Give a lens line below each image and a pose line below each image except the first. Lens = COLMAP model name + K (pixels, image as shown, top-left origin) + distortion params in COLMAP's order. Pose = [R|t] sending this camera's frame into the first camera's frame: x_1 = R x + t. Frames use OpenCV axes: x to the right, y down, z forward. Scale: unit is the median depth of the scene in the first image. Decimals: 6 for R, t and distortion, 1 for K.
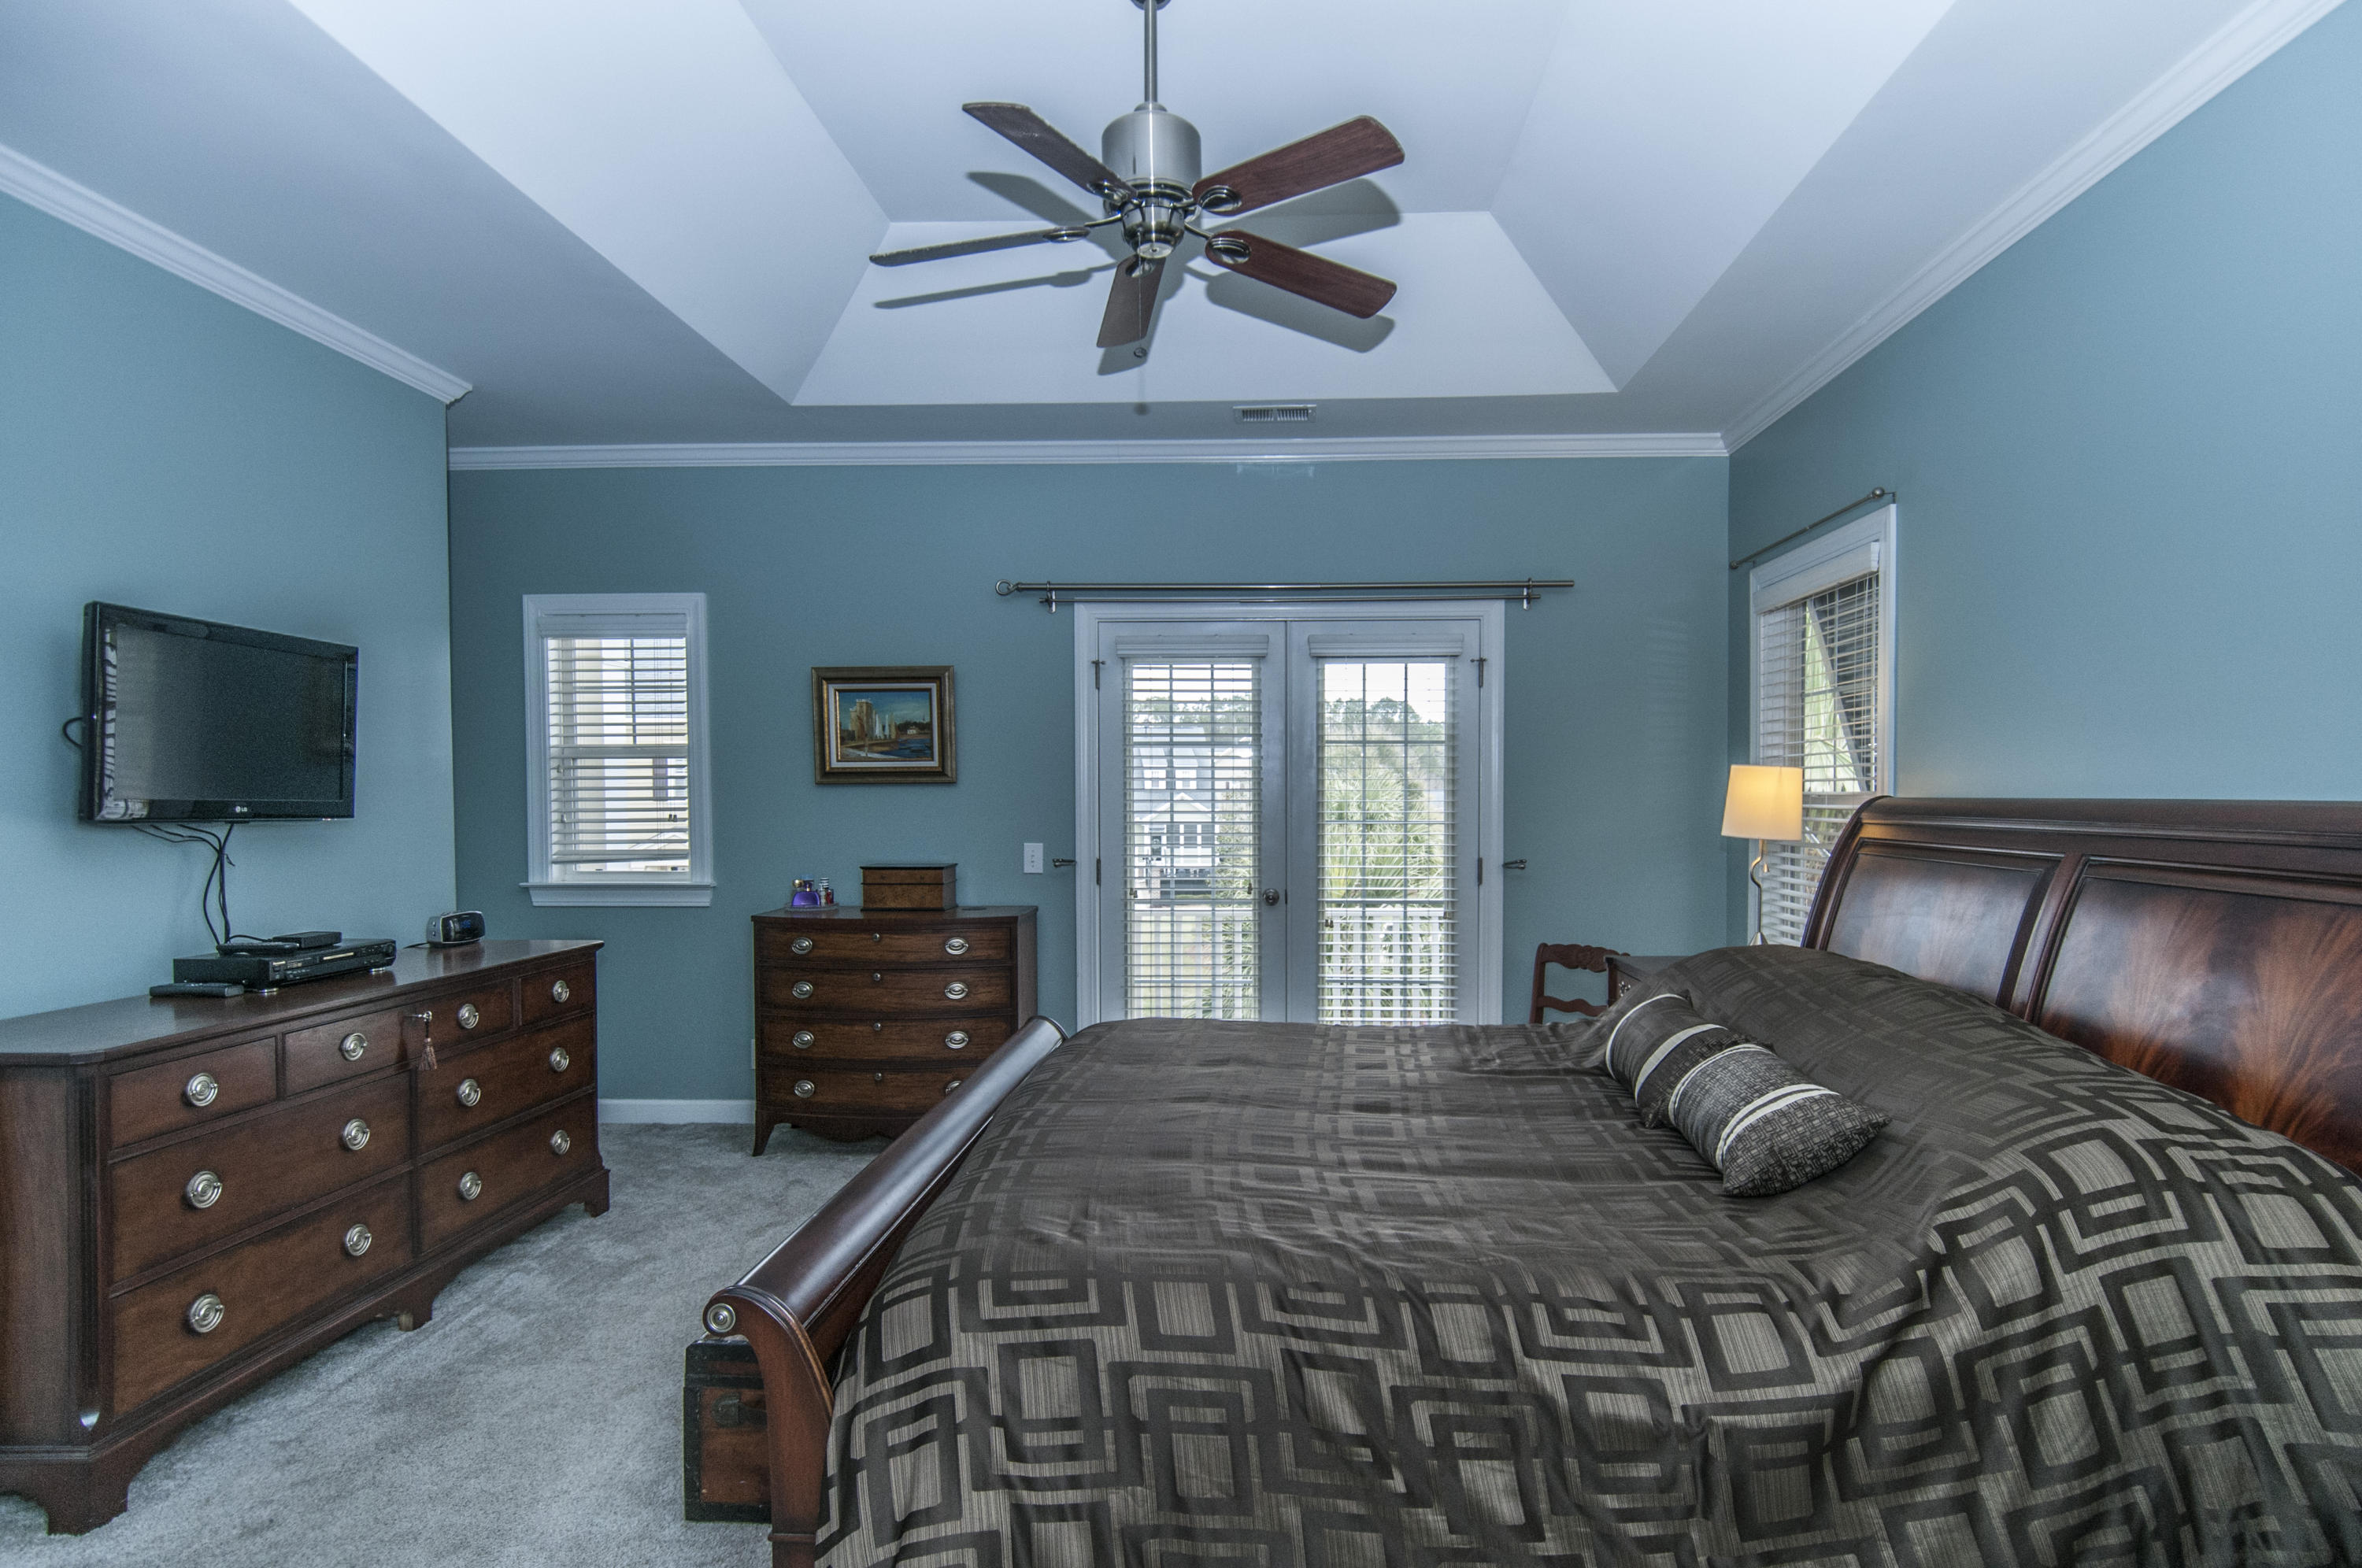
lens RADIAL K [[1239.0, 0, 1234.9], [0, 1239.0, 830.5], [0, 0, 1]] dist [0.016303, -0.020633]
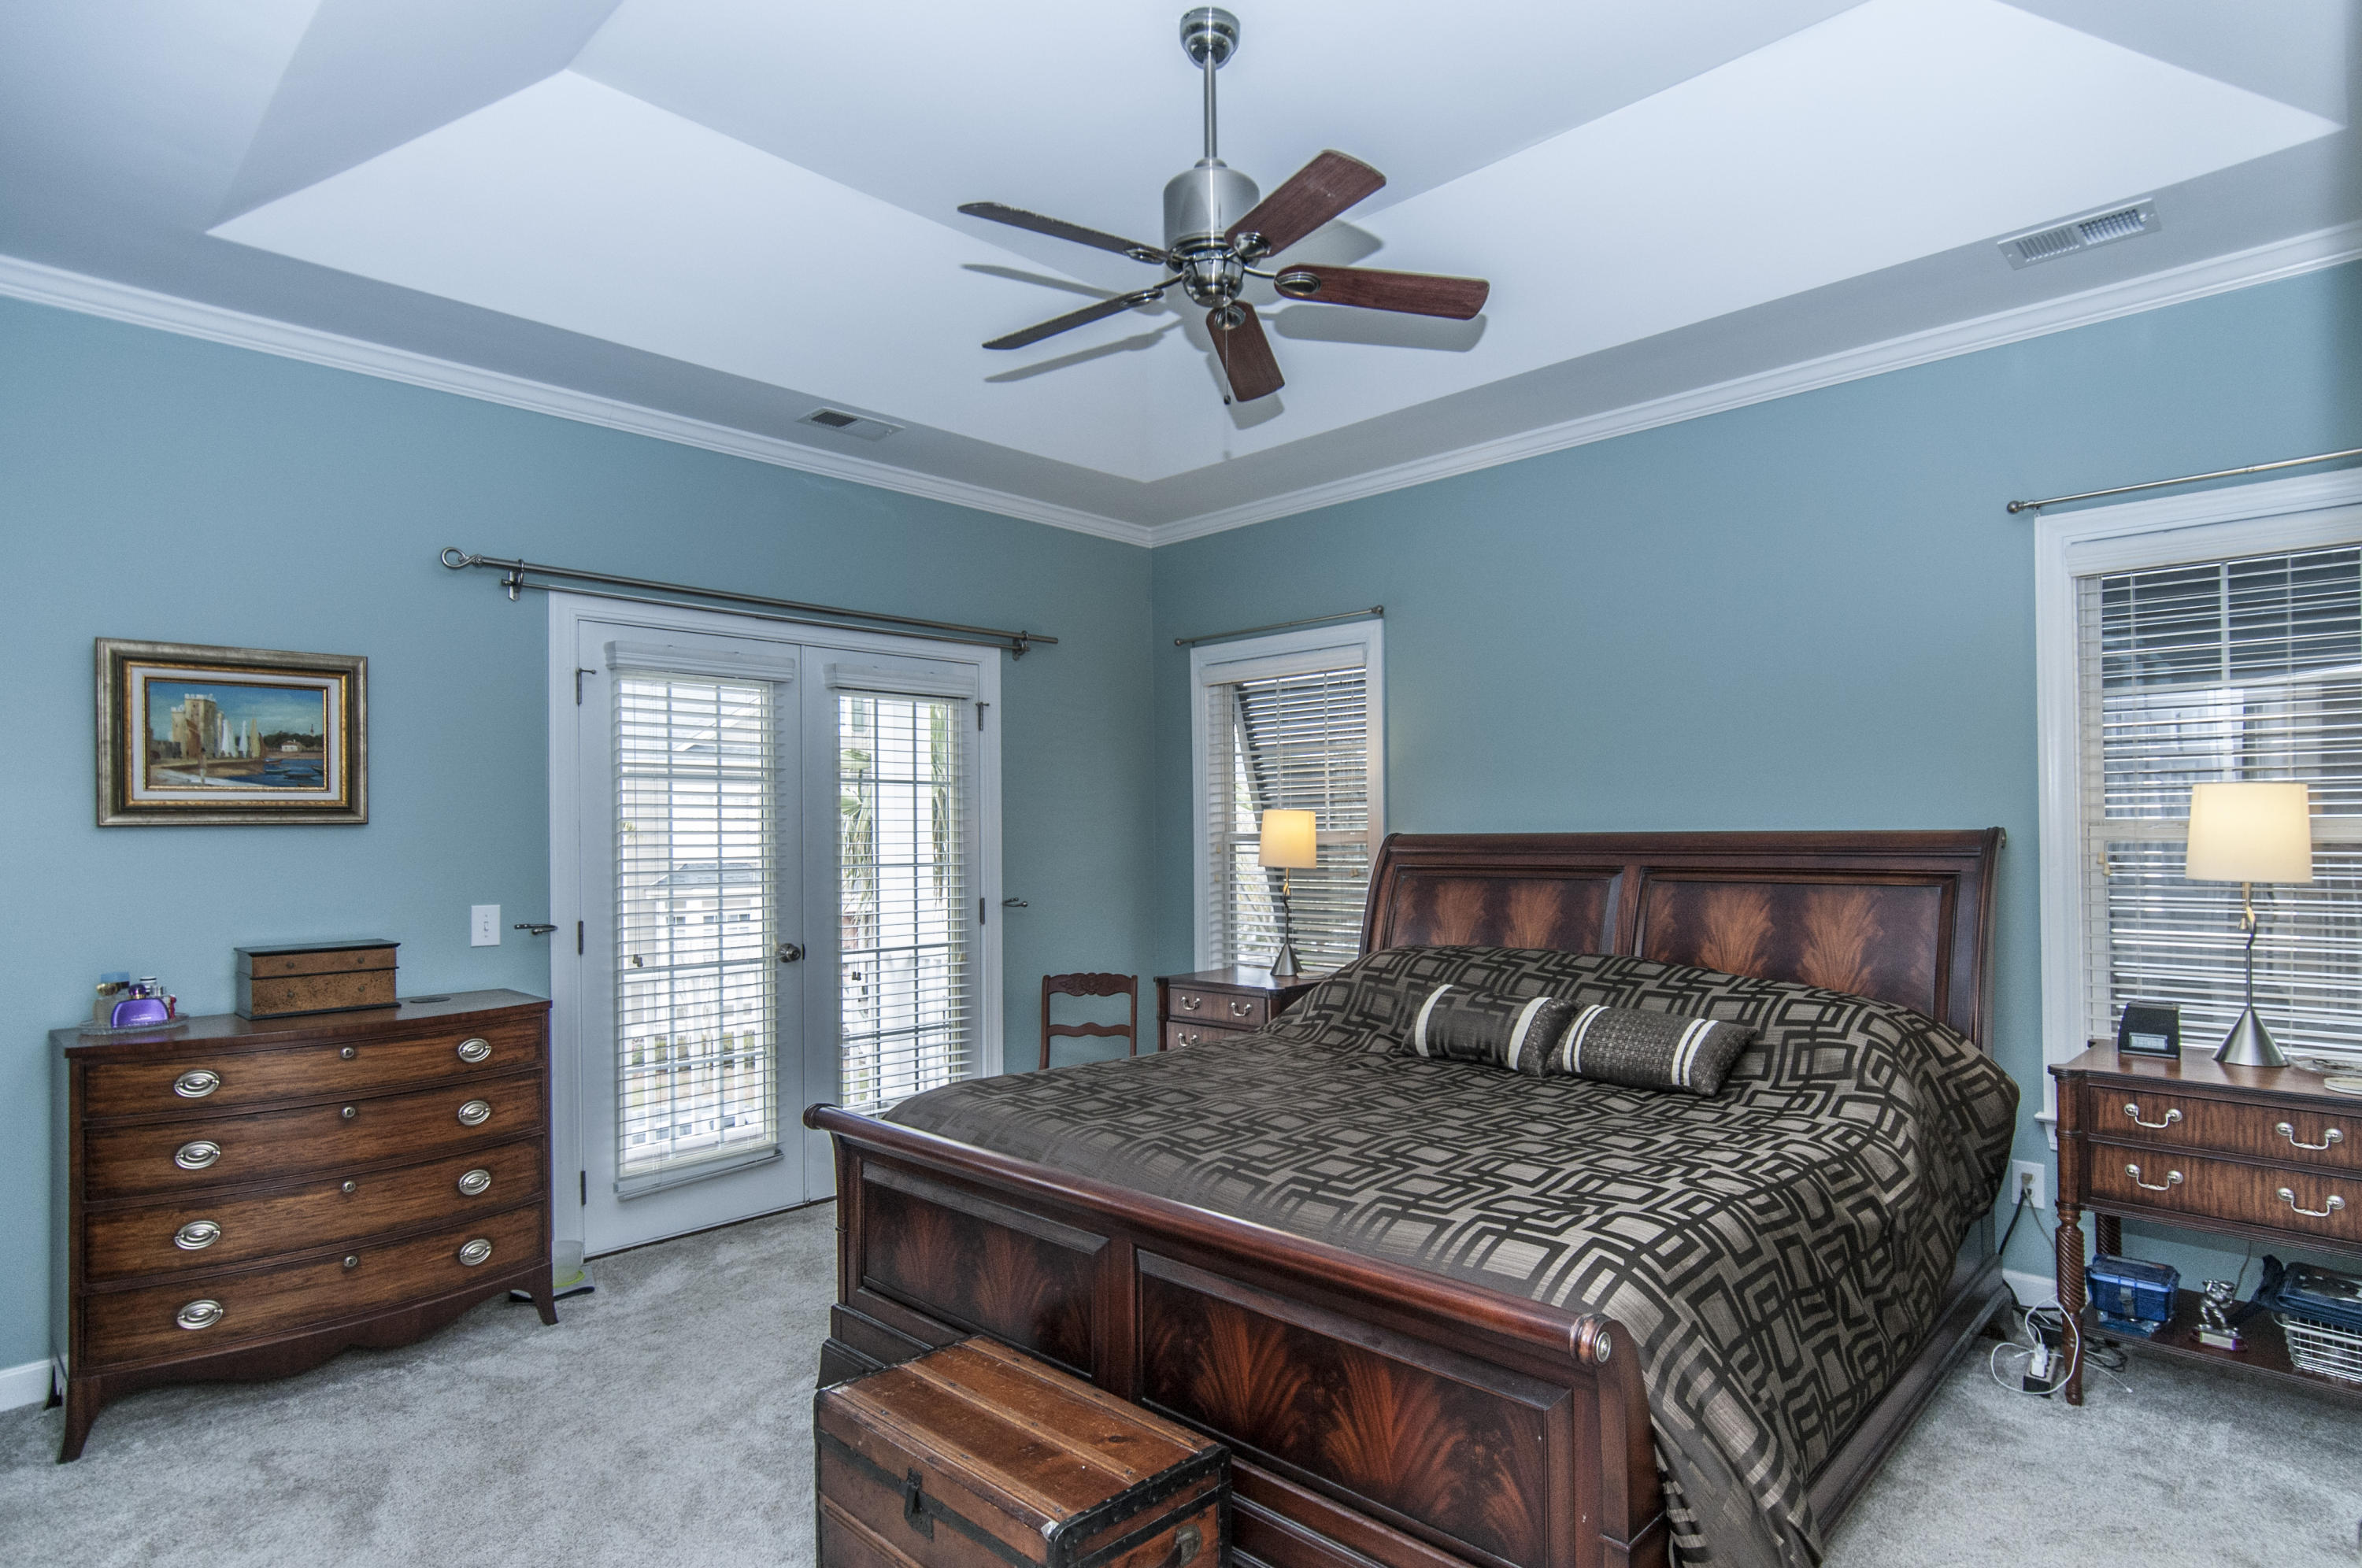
lens RADIAL K [[1239.0, 0, 1234.9], [0, 1239.0, 830.5], [0, 0, 1]] dist [0.016303, -0.020633]
pose [[0.654926, -0.003358, 0.755686, -0.439500], [0.031013, 0.999267, -0.022437, -0.003958], [-0.755057, 0.038130, 0.654550, 0.177397]]
